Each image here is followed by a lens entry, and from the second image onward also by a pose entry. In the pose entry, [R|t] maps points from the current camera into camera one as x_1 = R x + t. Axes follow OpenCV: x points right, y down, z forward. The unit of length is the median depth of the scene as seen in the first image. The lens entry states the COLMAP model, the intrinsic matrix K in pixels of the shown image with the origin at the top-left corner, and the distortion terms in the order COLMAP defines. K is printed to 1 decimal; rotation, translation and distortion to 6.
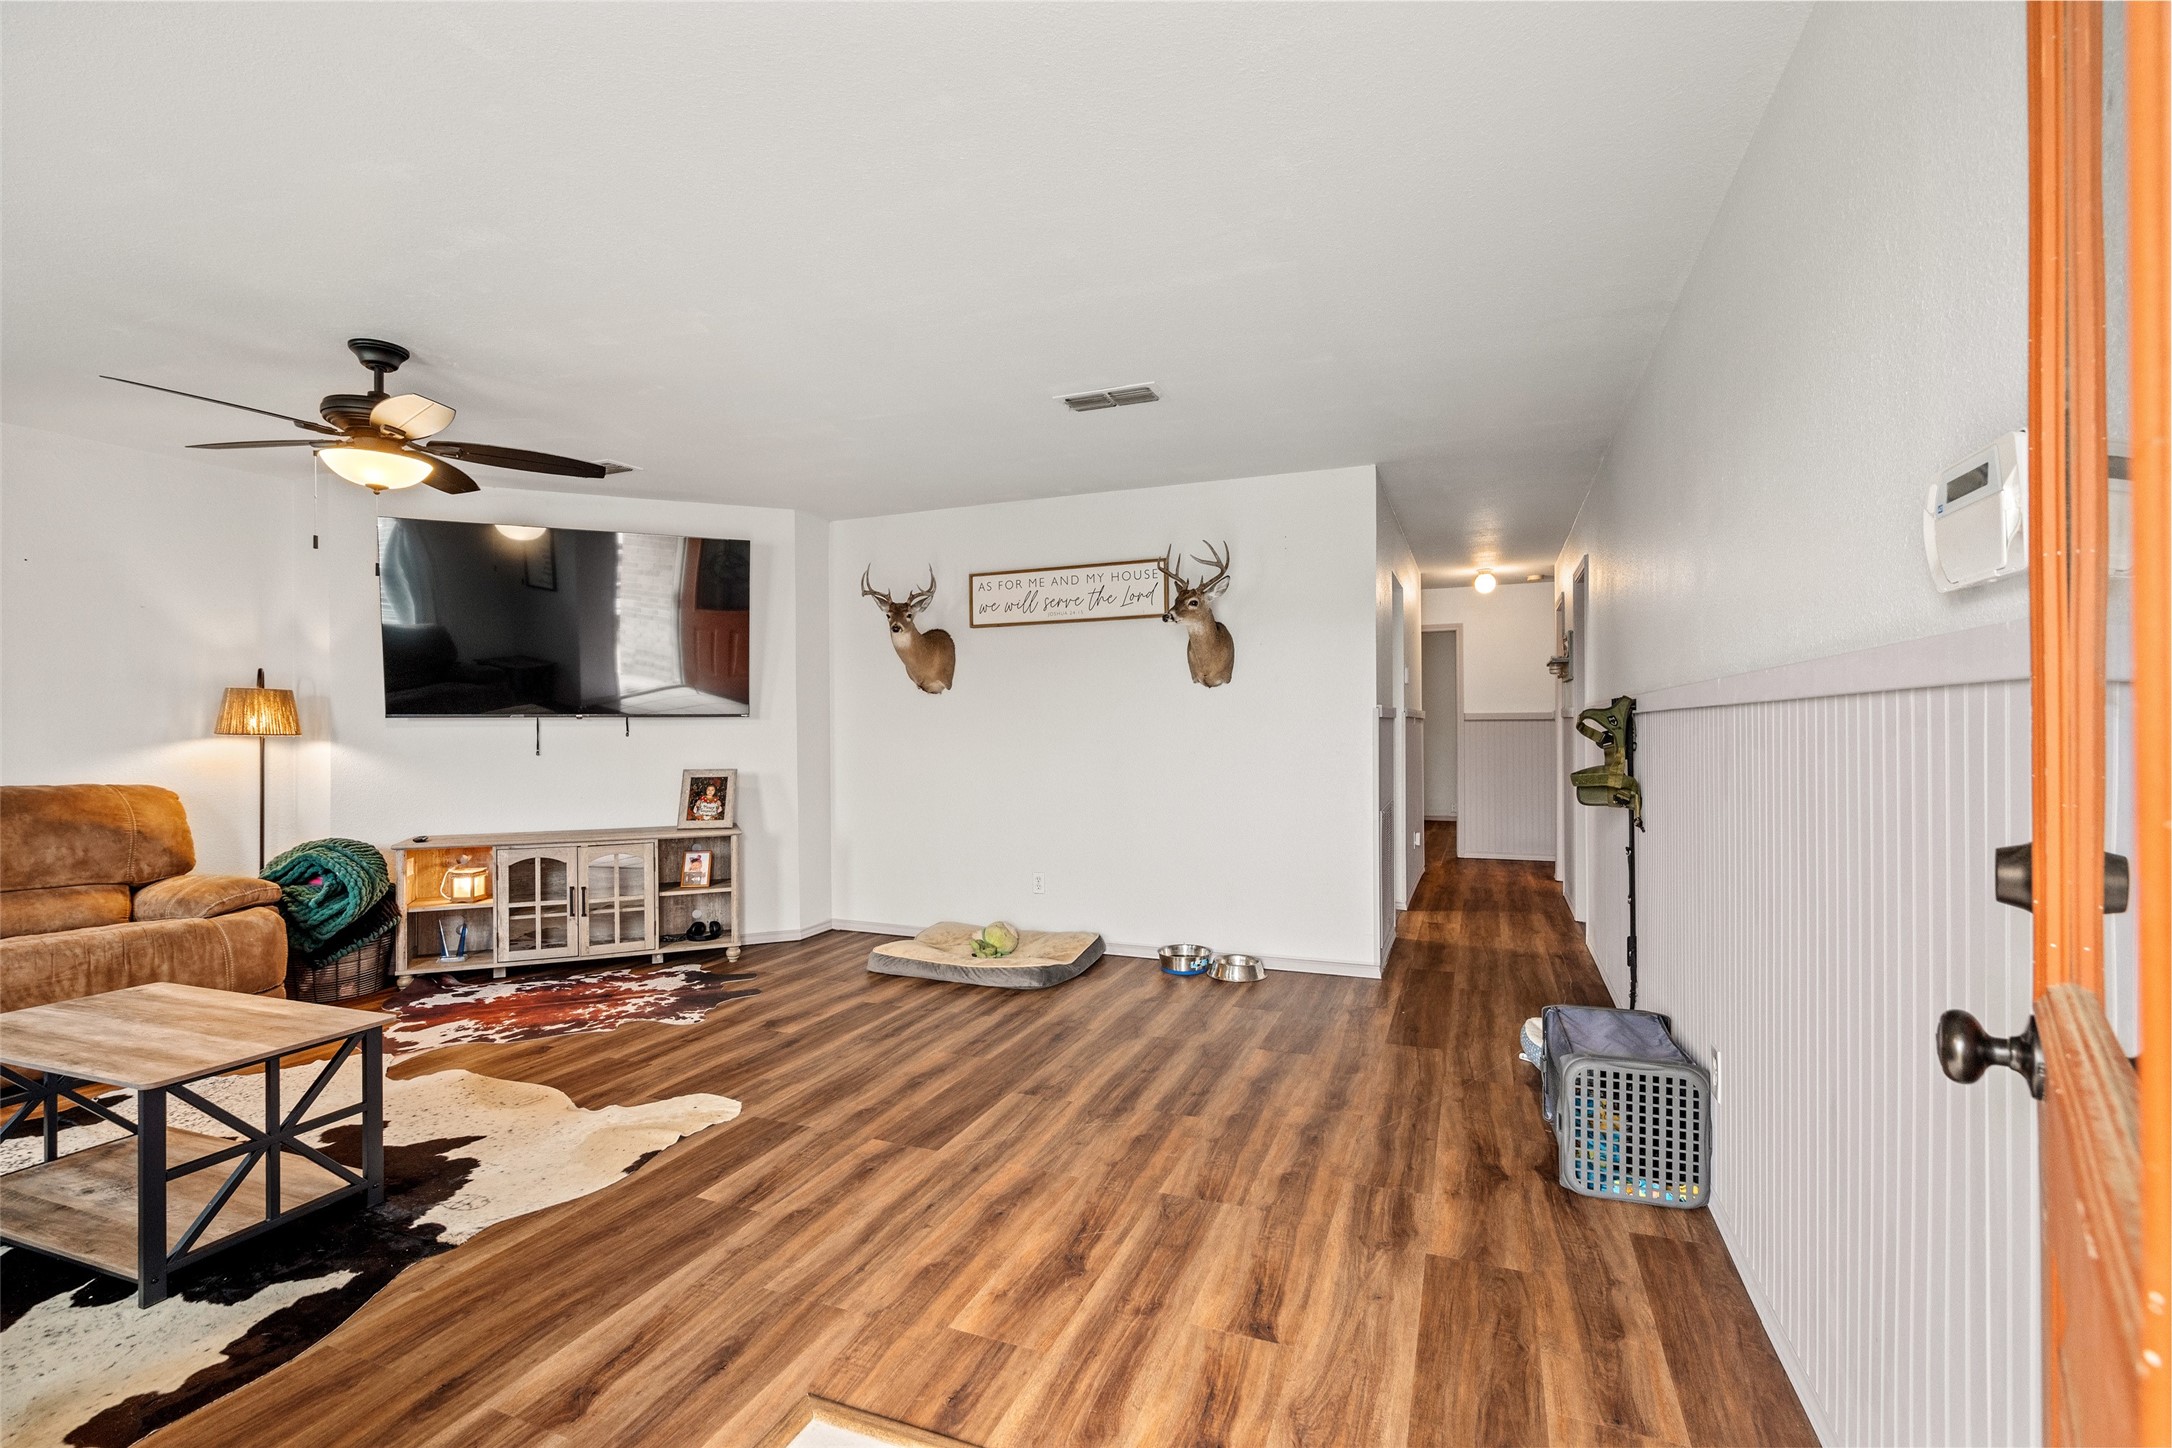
lens RADIAL K [[992.2, 0, 1078.9], [0, 992.2, 721.9], [0, 0, 1]] dist [0.001195, 0.001382]
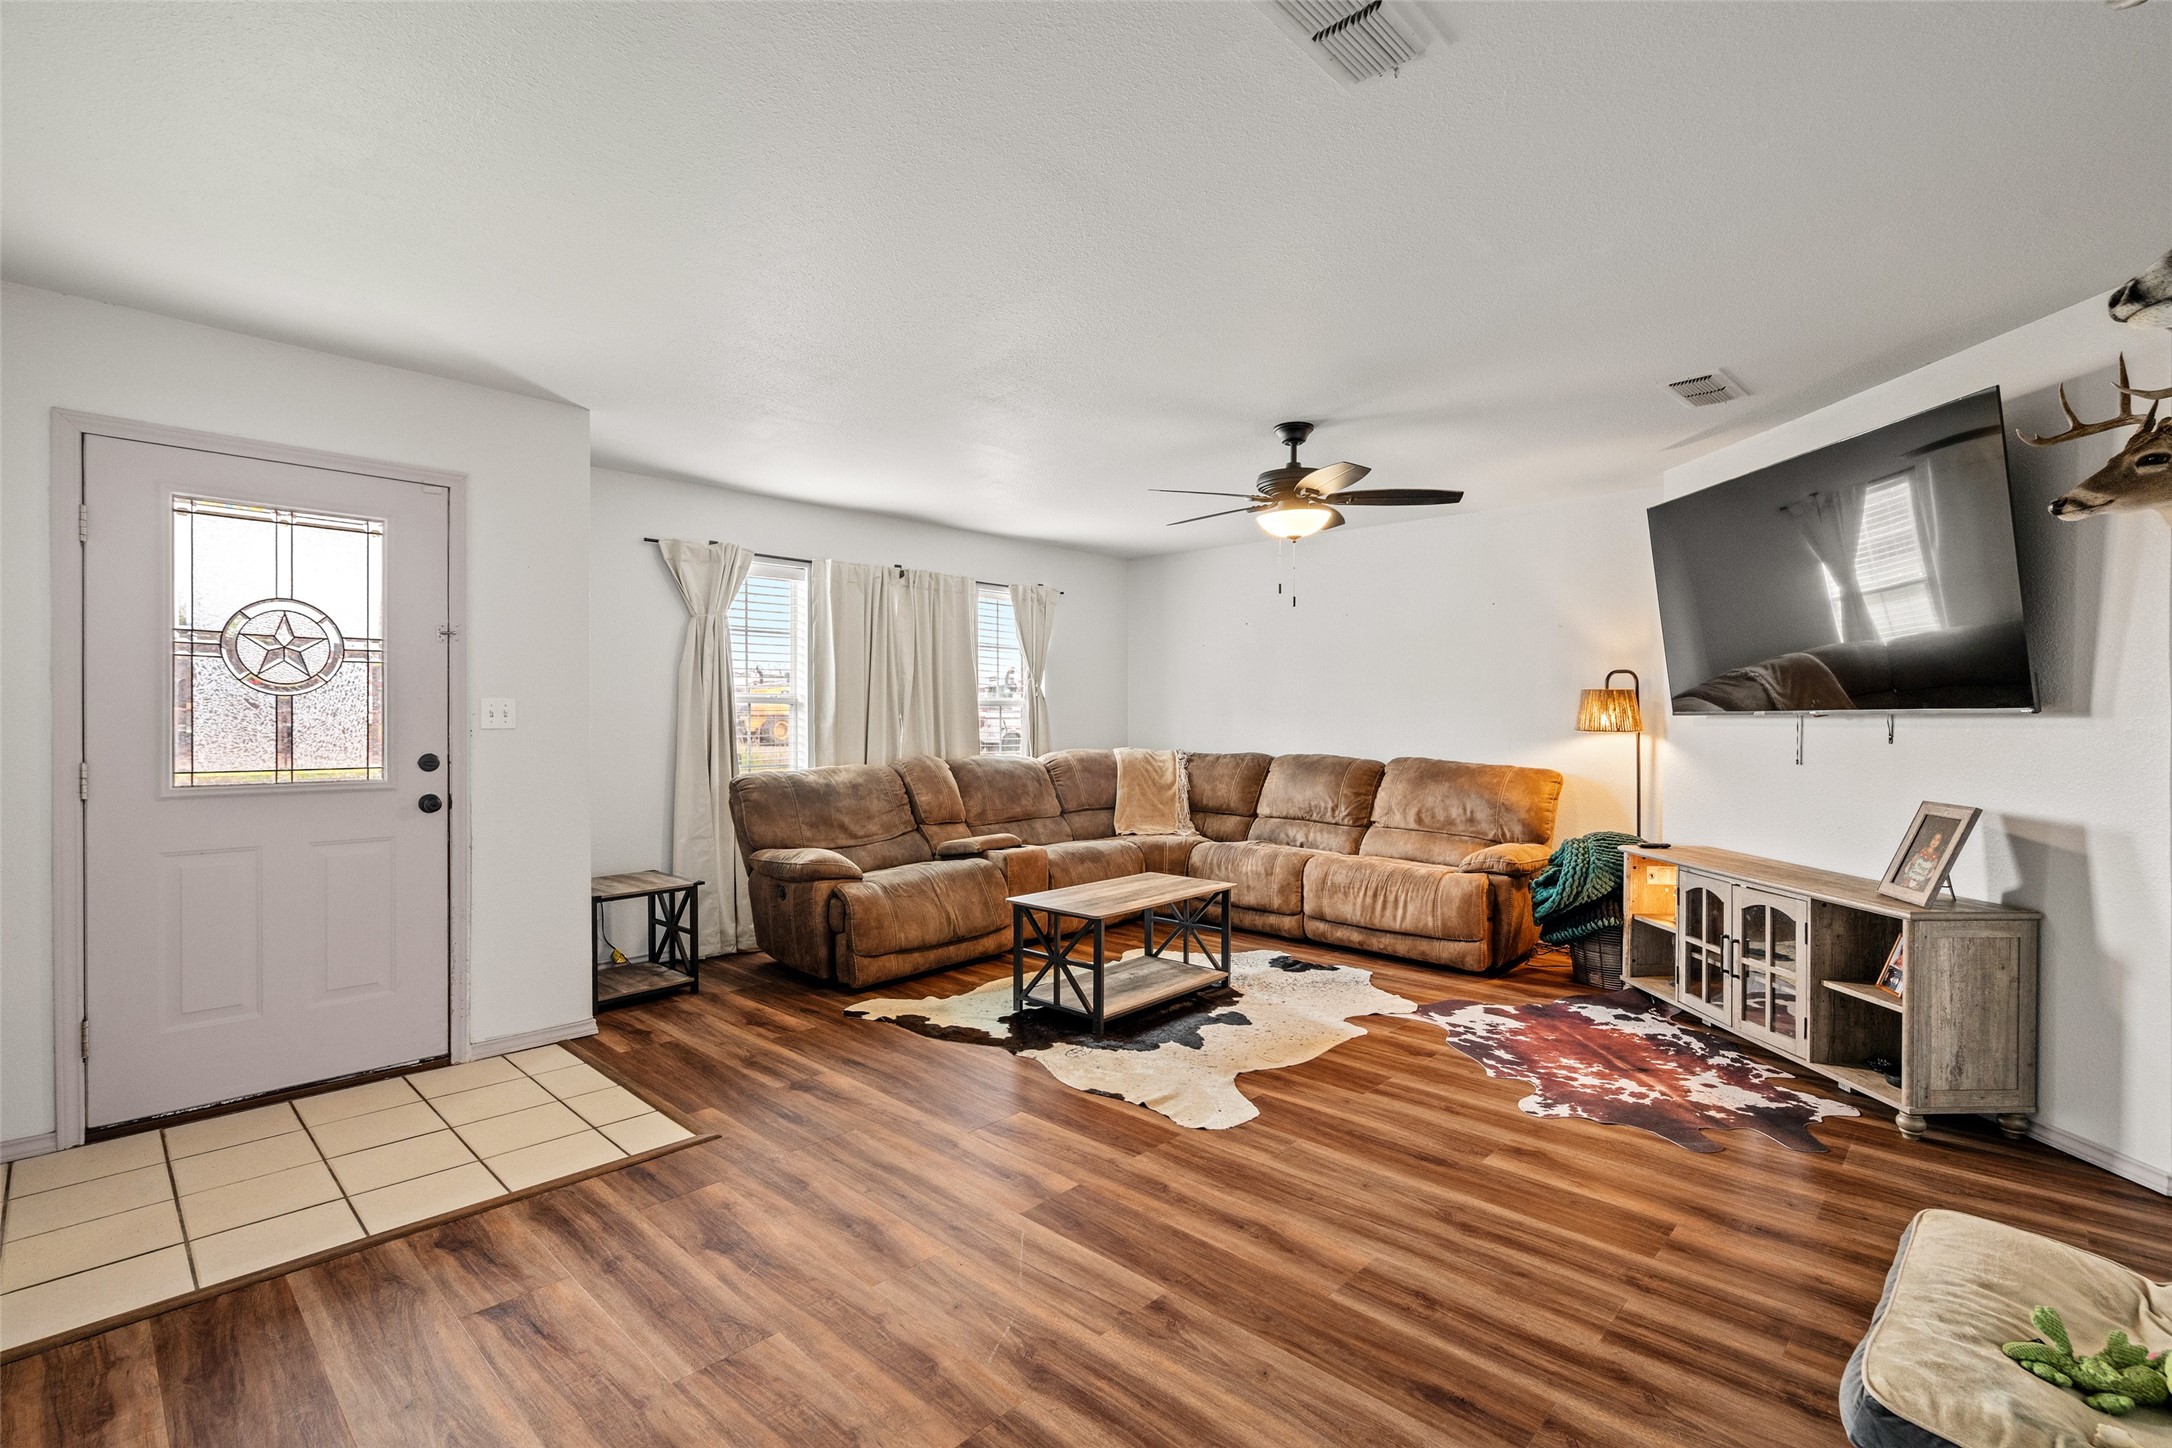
lens RADIAL K [[992.2, 0, 1090.3], [0, 992.2, 724.2], [0, 0, 1]] dist [0.001195, 0.001382]
pose [[-0.365303, 0.011537, -0.930817, 0.437441], [0.003907, 0.999933, 0.010860, -0.009187], [0.930880, 0.000330, -0.365324, 0.926596]]
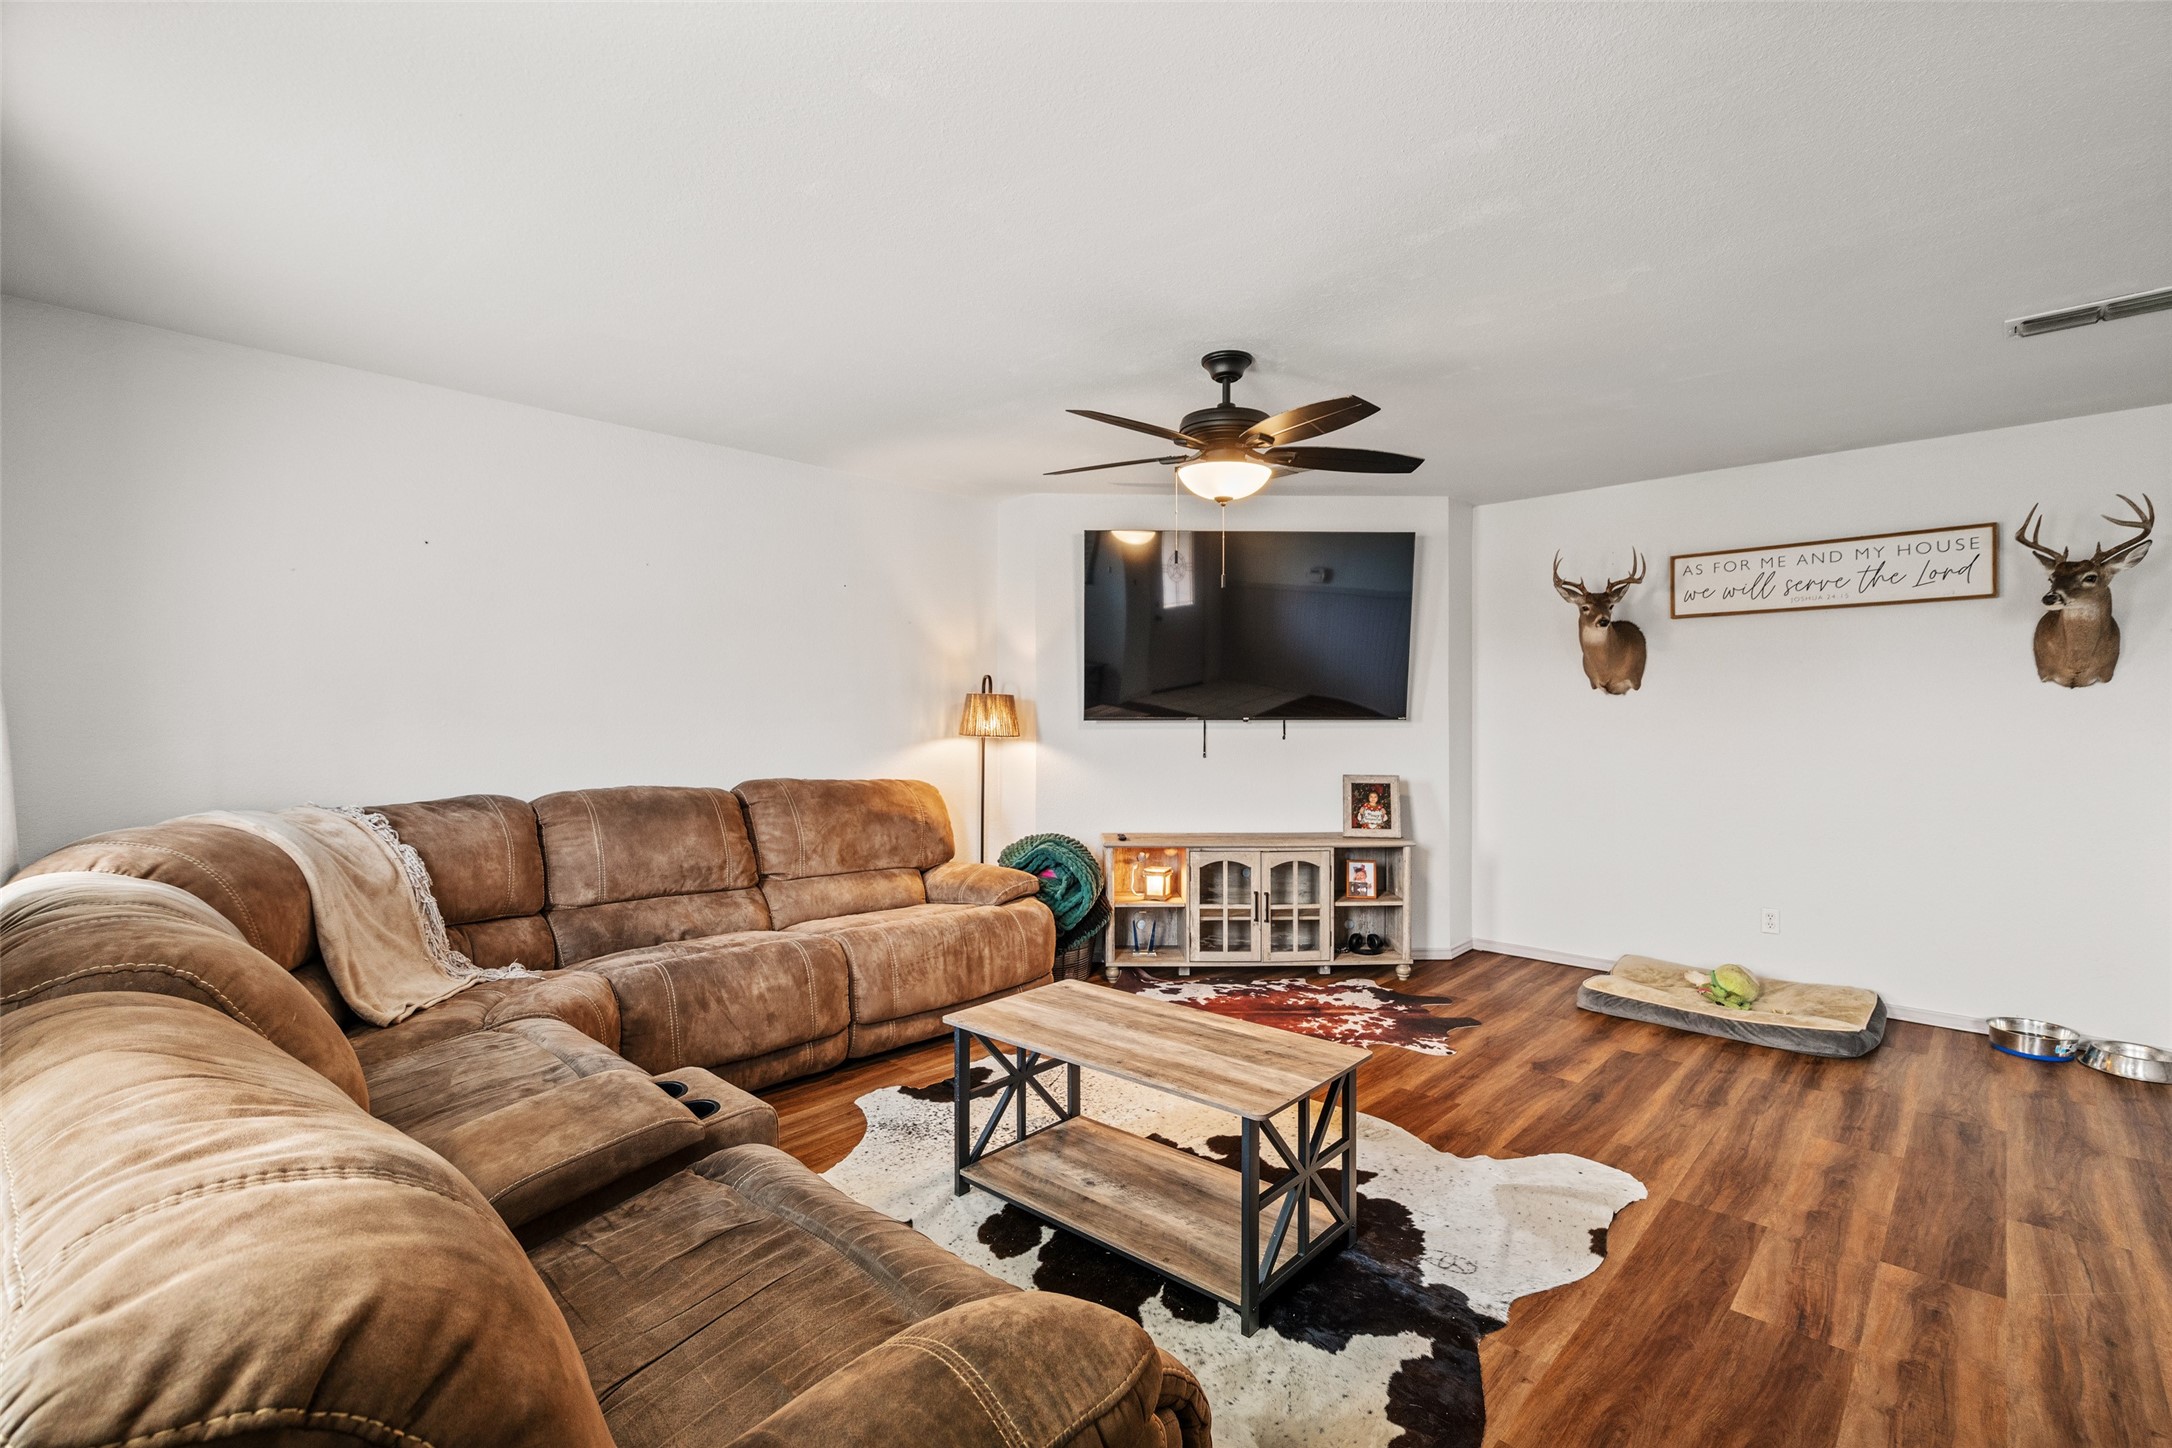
lens RADIAL K [[992.2, 0, 1069.4], [0, 992.2, 720.0], [0, 0, 1]] dist [0.001195, 0.001382]
pose [[0.932917, 0.007877, -0.360005, -0.370175], [-0.003886, 0.999923, 0.011808, -0.019139], [0.360071, -0.009617, 0.932876, 0.006885]]
